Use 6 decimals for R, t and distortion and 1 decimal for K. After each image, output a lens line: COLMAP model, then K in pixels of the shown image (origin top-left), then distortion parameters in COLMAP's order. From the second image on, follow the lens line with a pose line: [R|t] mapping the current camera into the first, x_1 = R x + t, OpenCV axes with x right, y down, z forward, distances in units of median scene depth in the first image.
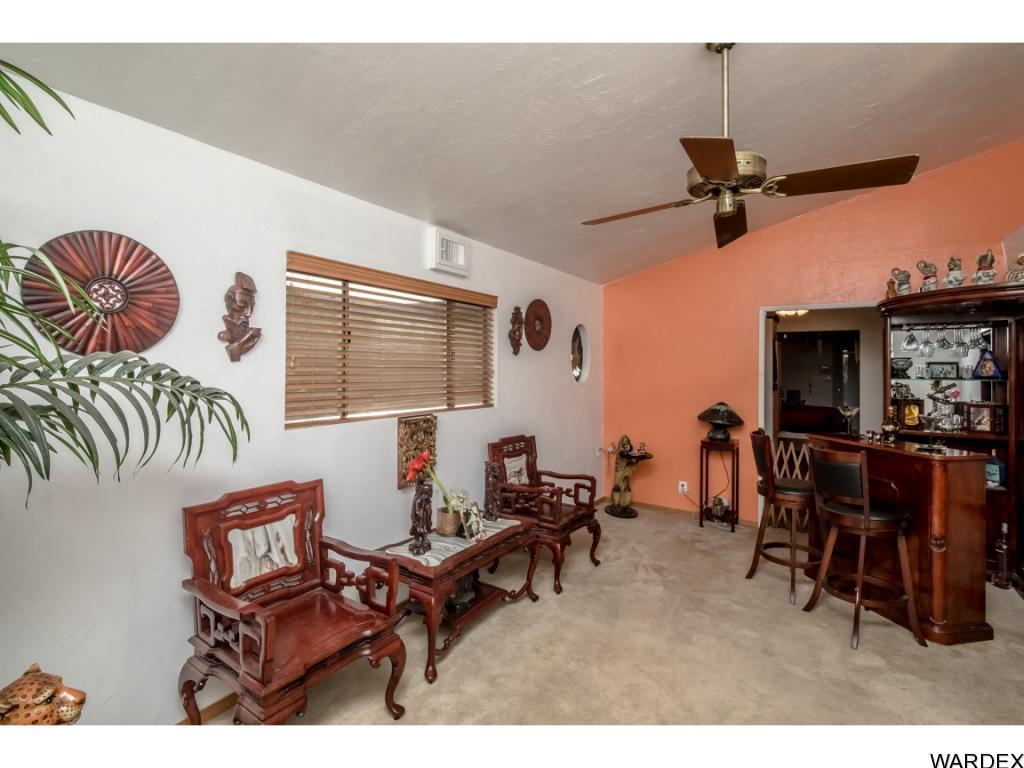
lens RADIAL K [[493.9, 0, 507.8], [0, 493.9, 382.4], [0, 0, 1]] dist [0.003558, -0.000946]
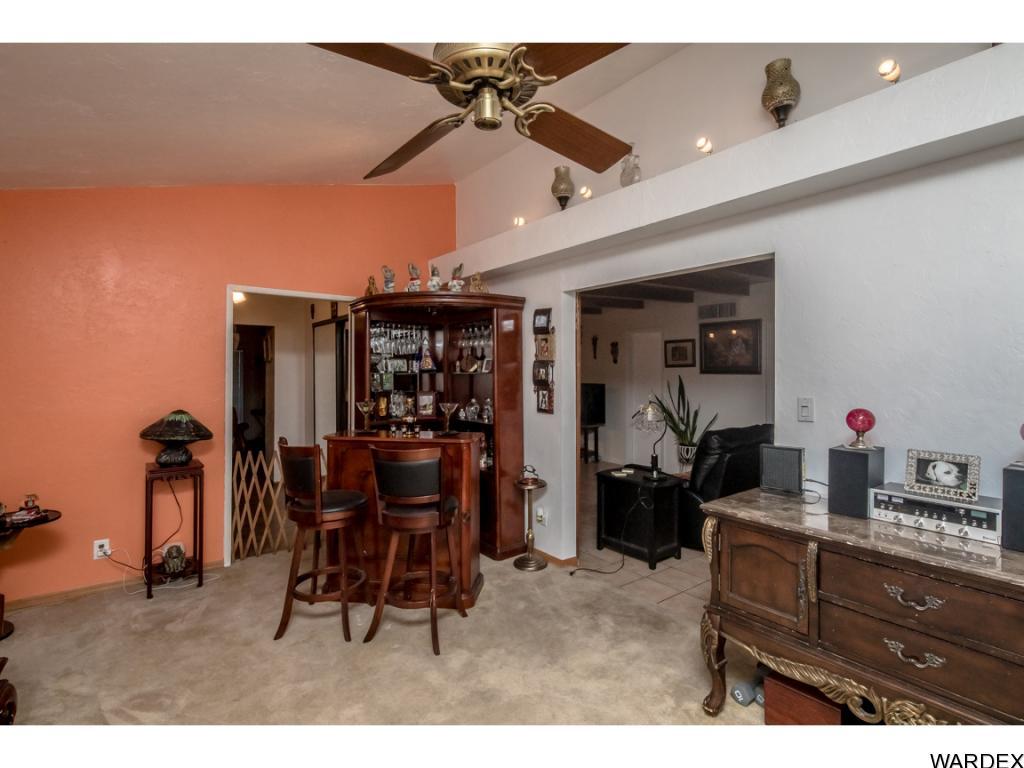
lens RADIAL K [[493.9, 0, 512.1], [0, 493.9, 373.5], [0, 0, 1]] dist [0.003558, -0.000946]
pose [[0.328336, -0.006910, 0.944536, -0.088673], [0.031563, 0.999495, -0.003660, 0.006041], [-0.944033, 0.031015, 0.328388, 0.339197]]
